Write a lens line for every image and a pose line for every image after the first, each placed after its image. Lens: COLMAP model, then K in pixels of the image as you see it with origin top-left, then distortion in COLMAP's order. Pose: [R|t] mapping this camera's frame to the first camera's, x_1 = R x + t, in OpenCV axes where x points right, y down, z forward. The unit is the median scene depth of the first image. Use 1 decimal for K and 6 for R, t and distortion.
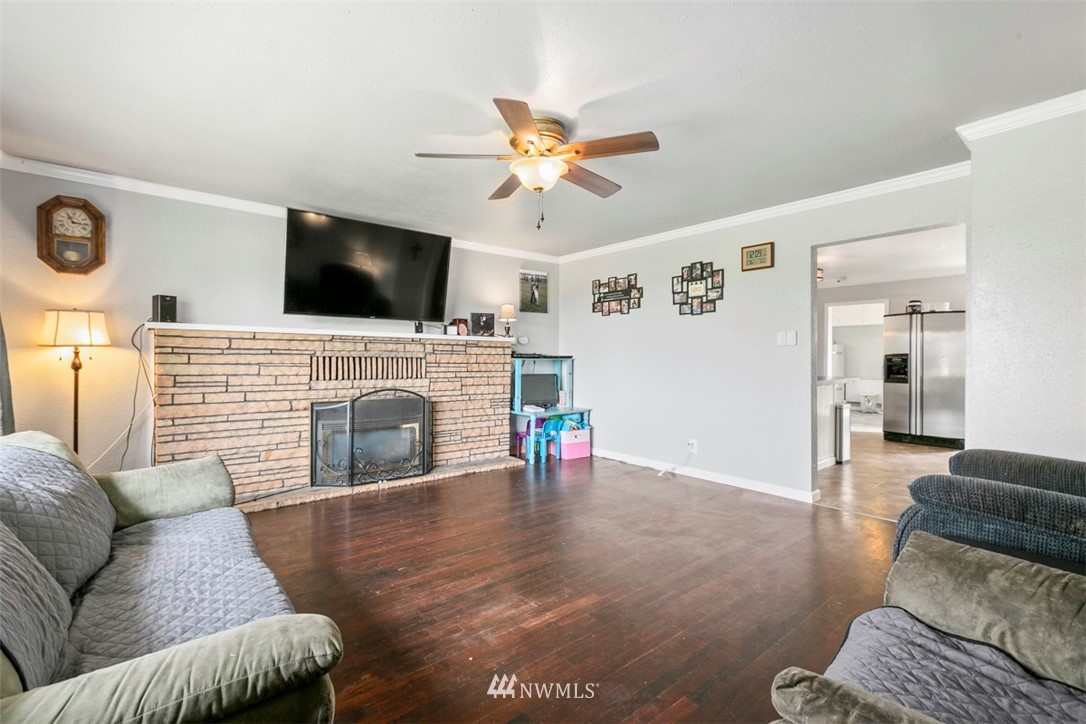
lens RADIAL K [[487.4, 0, 548.9], [0, 487.4, 353.9], [0, 0, 1]] dist [-0.001951, -0.000208]
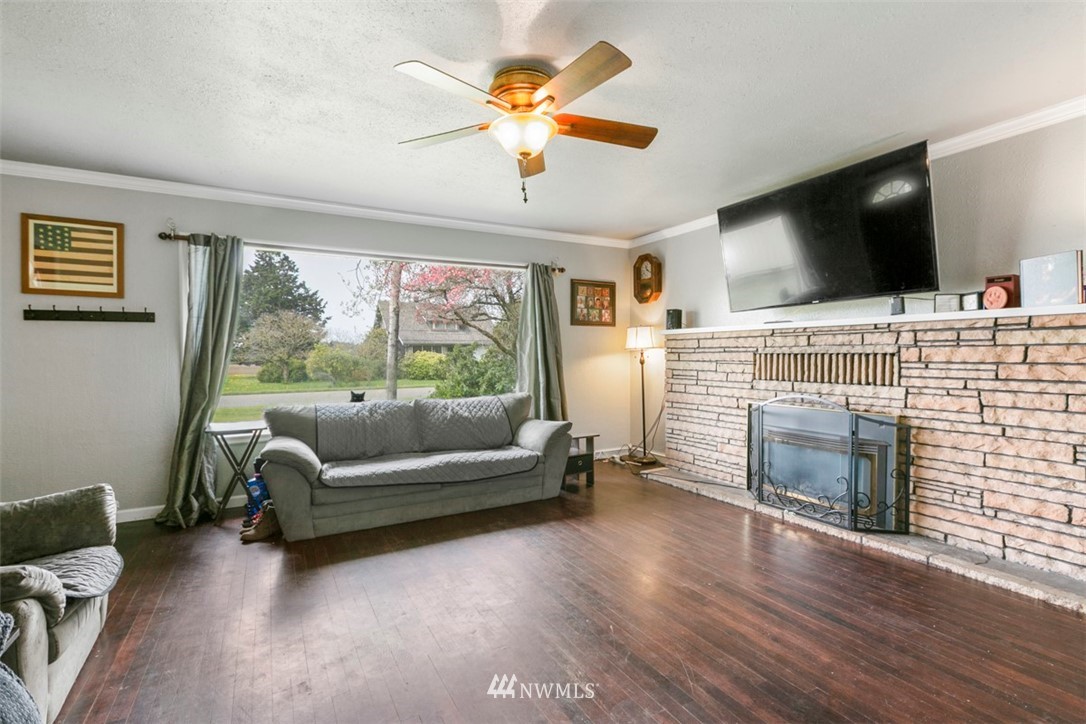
lens RADIAL K [[487.4, 0, 548.9], [0, 487.4, 353.9], [0, 0, 1]] dist [-0.001951, -0.000208]
pose [[-0.170297, -0.005326, -0.985378, 0.469420], [0.018730, 0.999787, -0.008641, 0.005847], [0.985215, -0.019928, -0.170161, 0.713078]]
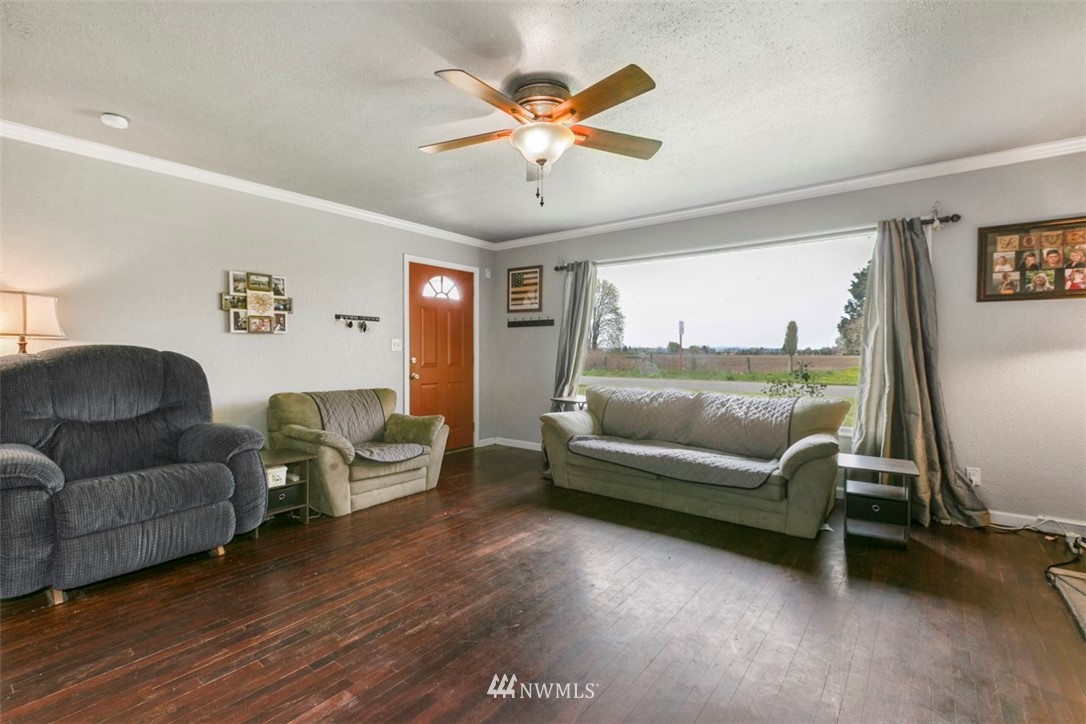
lens RADIAL K [[487.4, 0, 548.9], [0, 487.4, 353.9], [0, 0, 1]] dist [-0.001951, -0.000208]
pose [[-0.969215, -0.001775, -0.246210, 0.114188], [-0.001196, 0.999996, -0.002500, 0.008315], [0.246214, -0.002129, -0.969213, 1.114046]]
